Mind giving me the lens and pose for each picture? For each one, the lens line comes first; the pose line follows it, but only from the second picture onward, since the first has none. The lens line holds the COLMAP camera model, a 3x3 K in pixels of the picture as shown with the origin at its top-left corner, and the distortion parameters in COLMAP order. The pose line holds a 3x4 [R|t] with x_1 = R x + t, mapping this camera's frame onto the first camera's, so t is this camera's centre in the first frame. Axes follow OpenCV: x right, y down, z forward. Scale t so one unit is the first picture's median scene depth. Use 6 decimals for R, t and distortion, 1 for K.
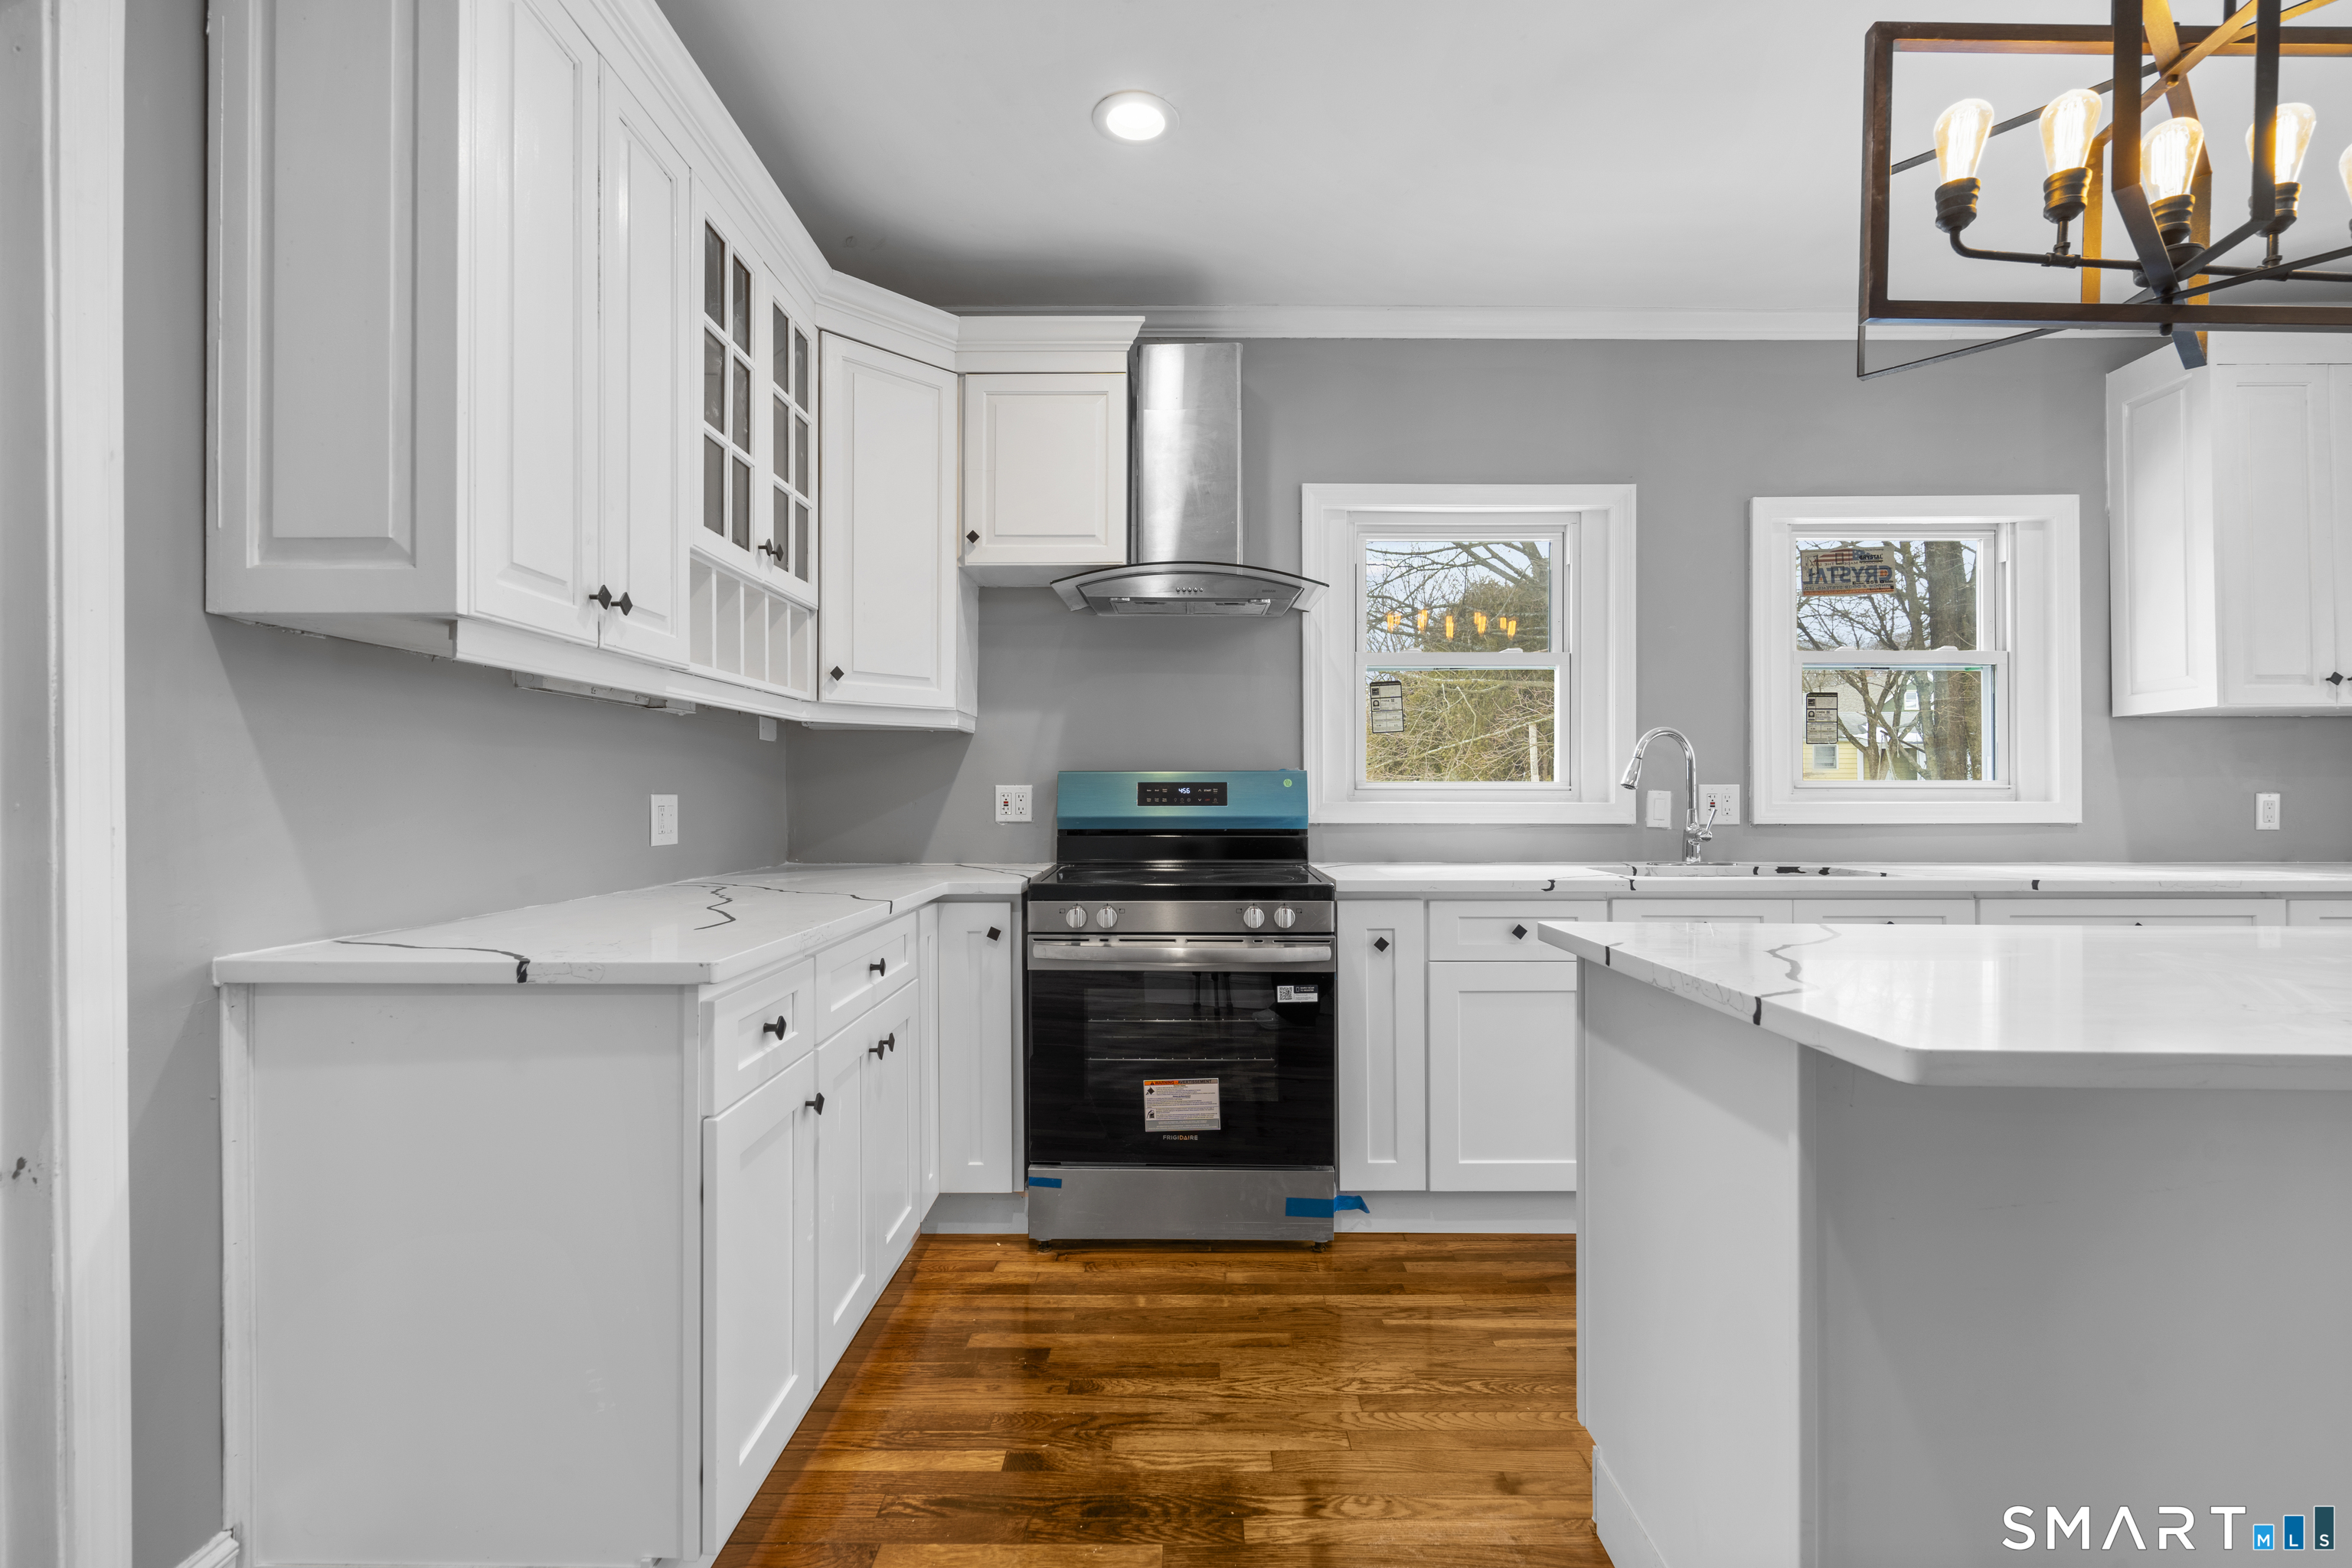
lens RADIAL K [[1052.1, 0, 1174.8], [0, 1052.1, 789.5], [0, 0, 1]] dist [-0.007031, 0.003695]
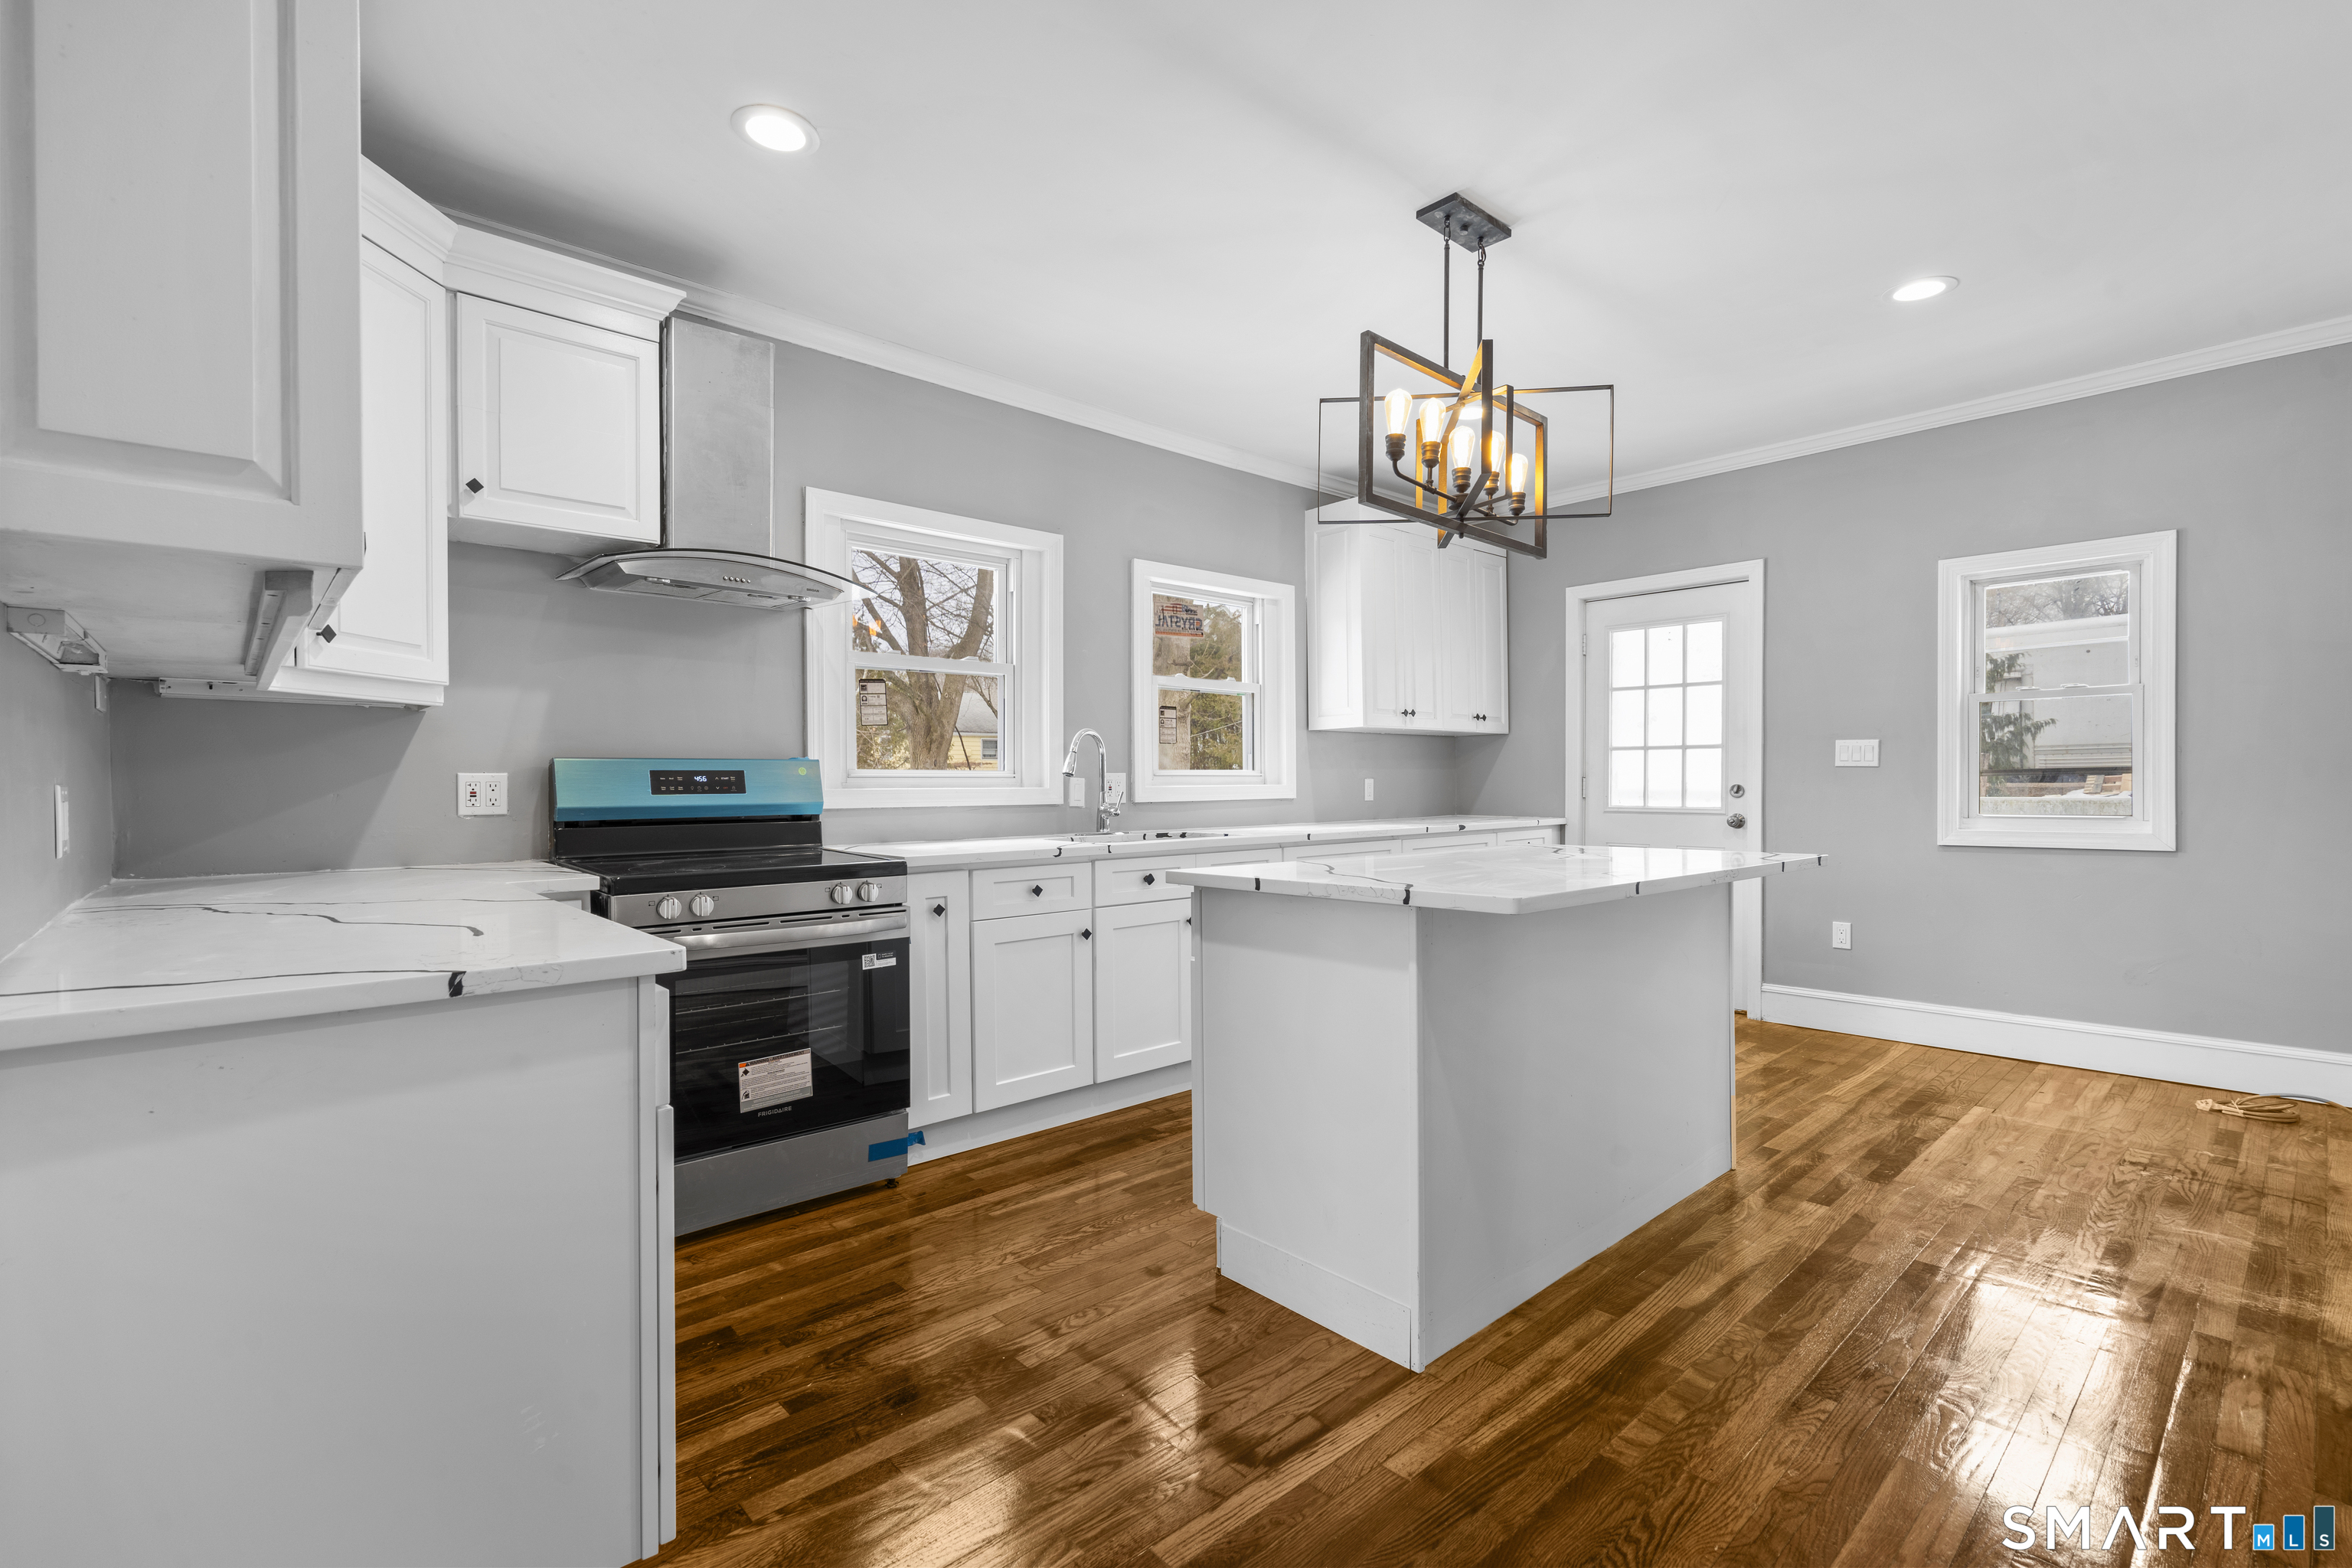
lens RADIAL K [[1052.1, 0, 1176.2], [0, 1052.1, 789.0], [0, 0, 1]] dist [-0.007031, 0.003695]
pose [[0.734852, -0.008940, 0.678169, -0.352244], [0.001293, 0.999930, 0.011781, -0.000115], [-0.678226, -0.007780, 0.734812, -0.027383]]
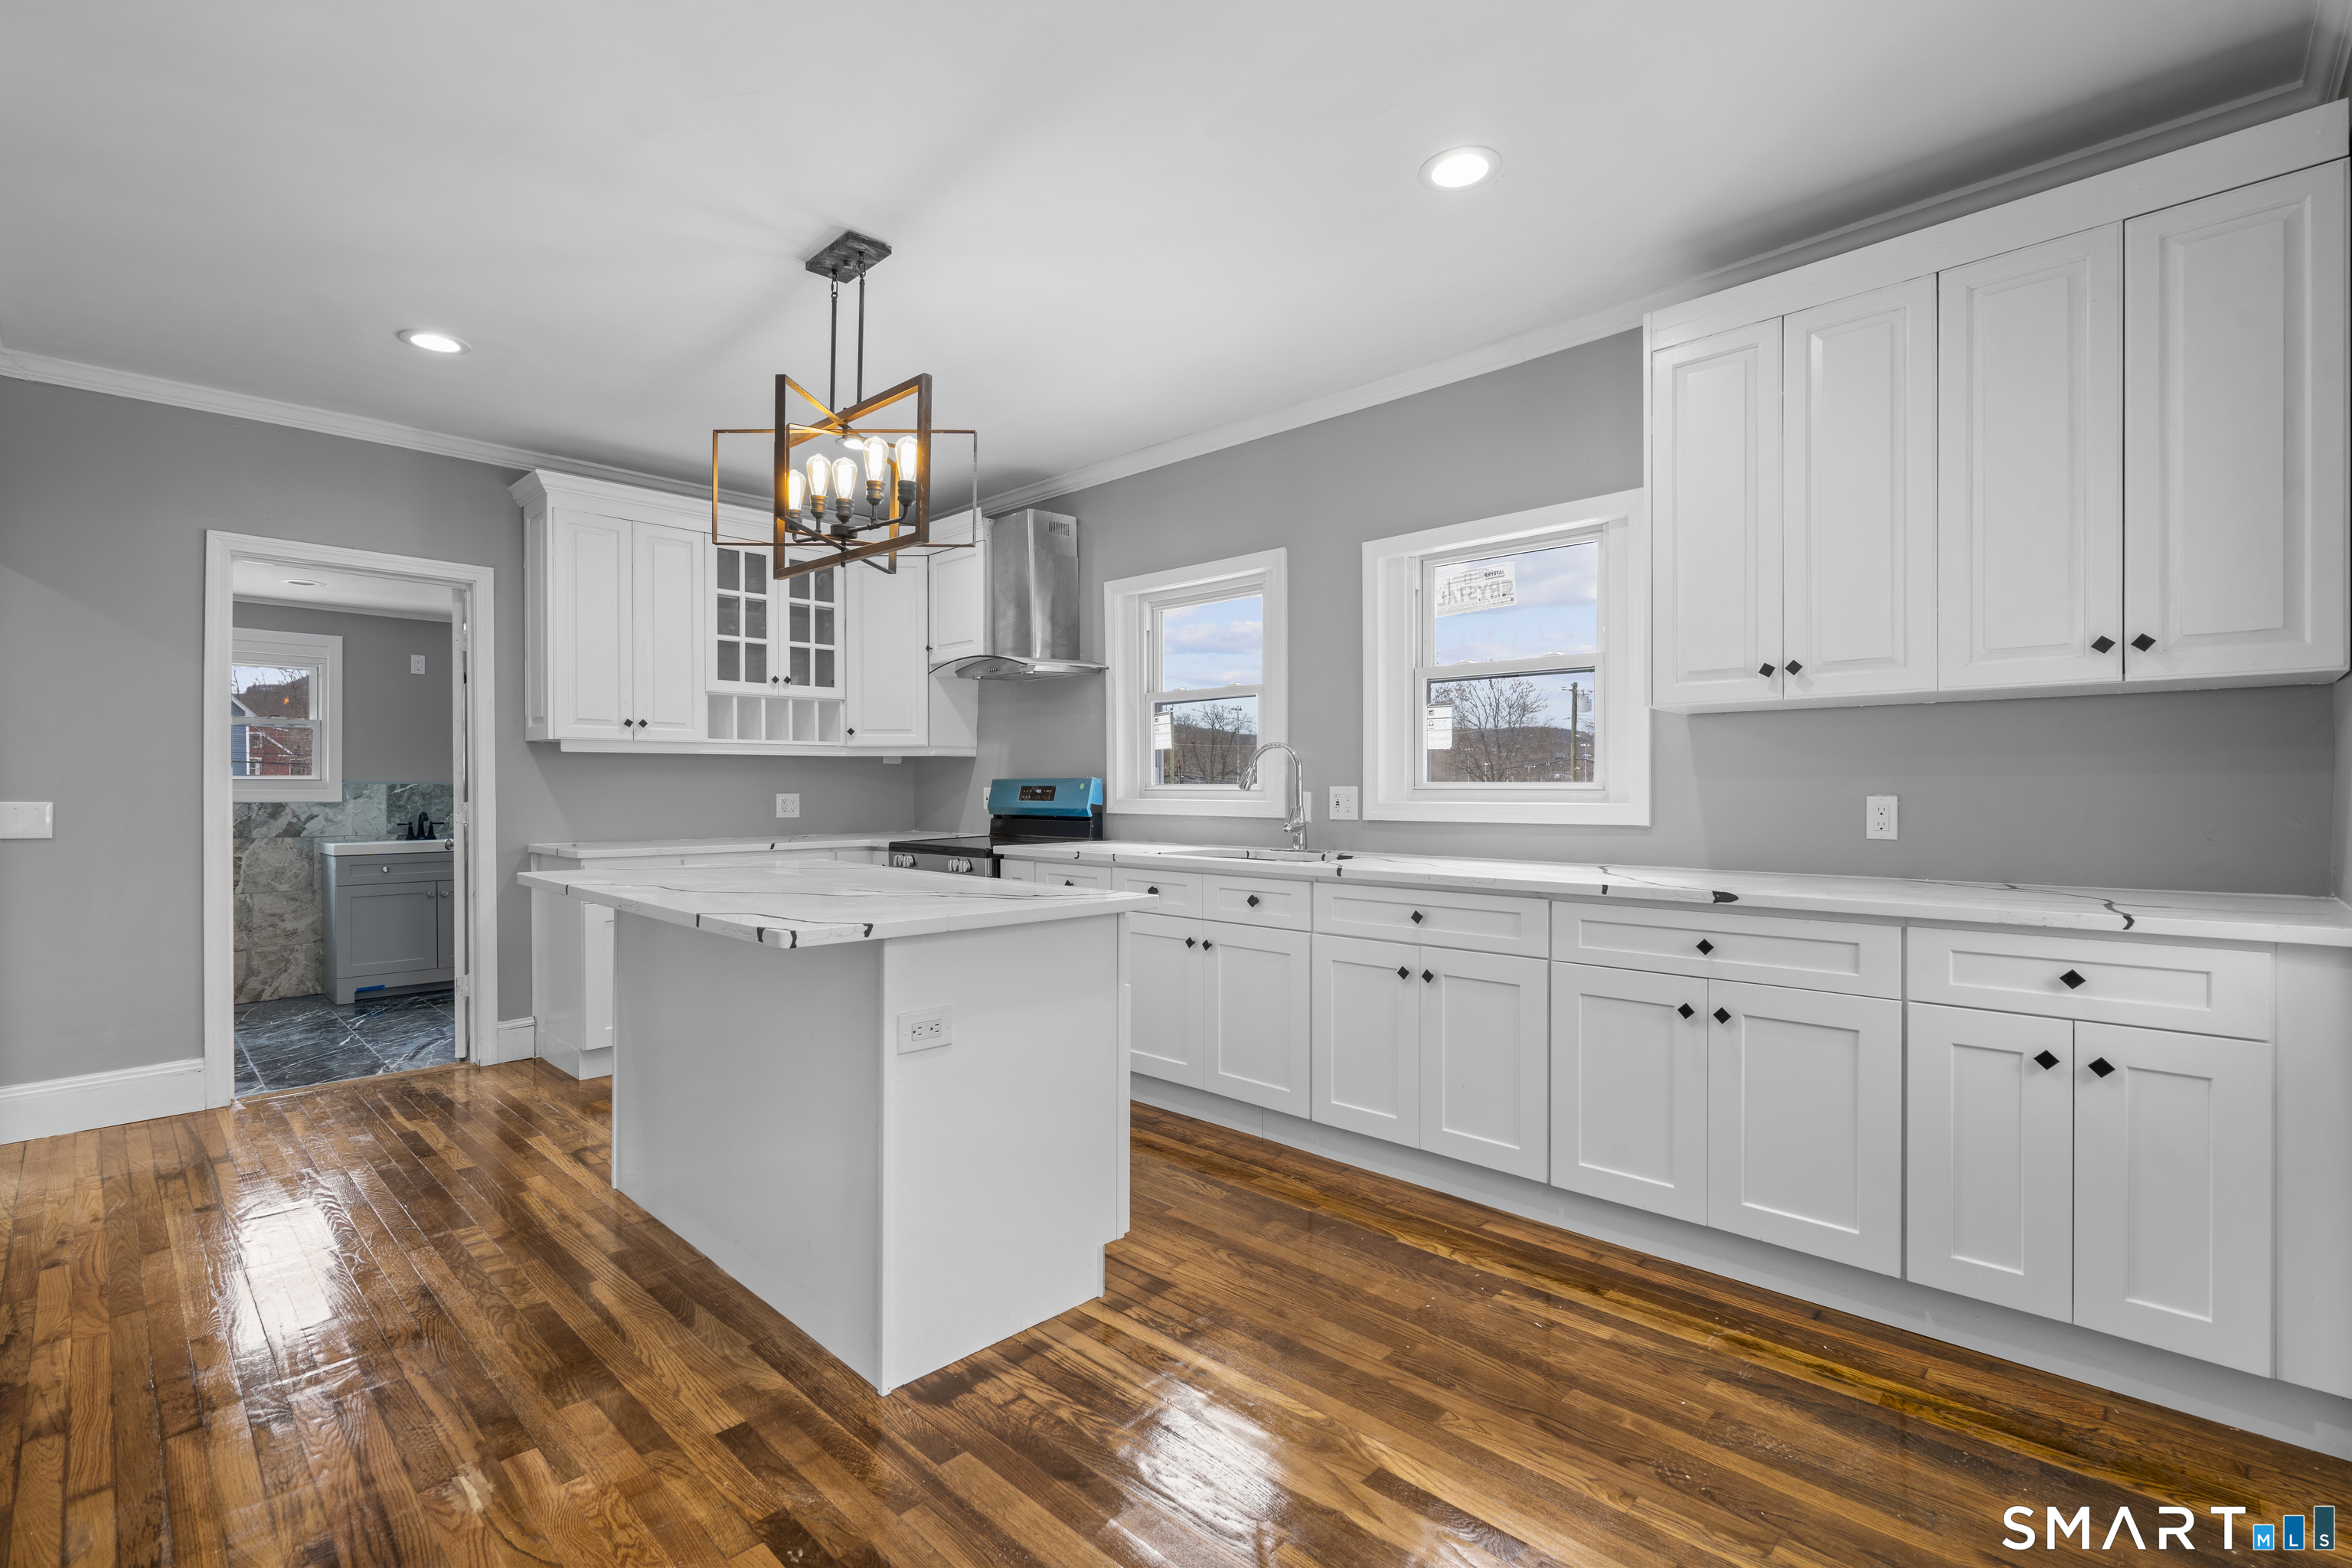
lens RADIAL K [[1052.1, 0, 1172.7], [0, 1052.1, 792.3], [0, 0, 1]] dist [-0.007031, 0.003695]
pose [[0.726040, 0.002549, -0.687647, 1.319773], [0.005818, 0.999935, 0.009849, -0.012198], [0.687627, -0.011151, 0.725978, -0.006755]]
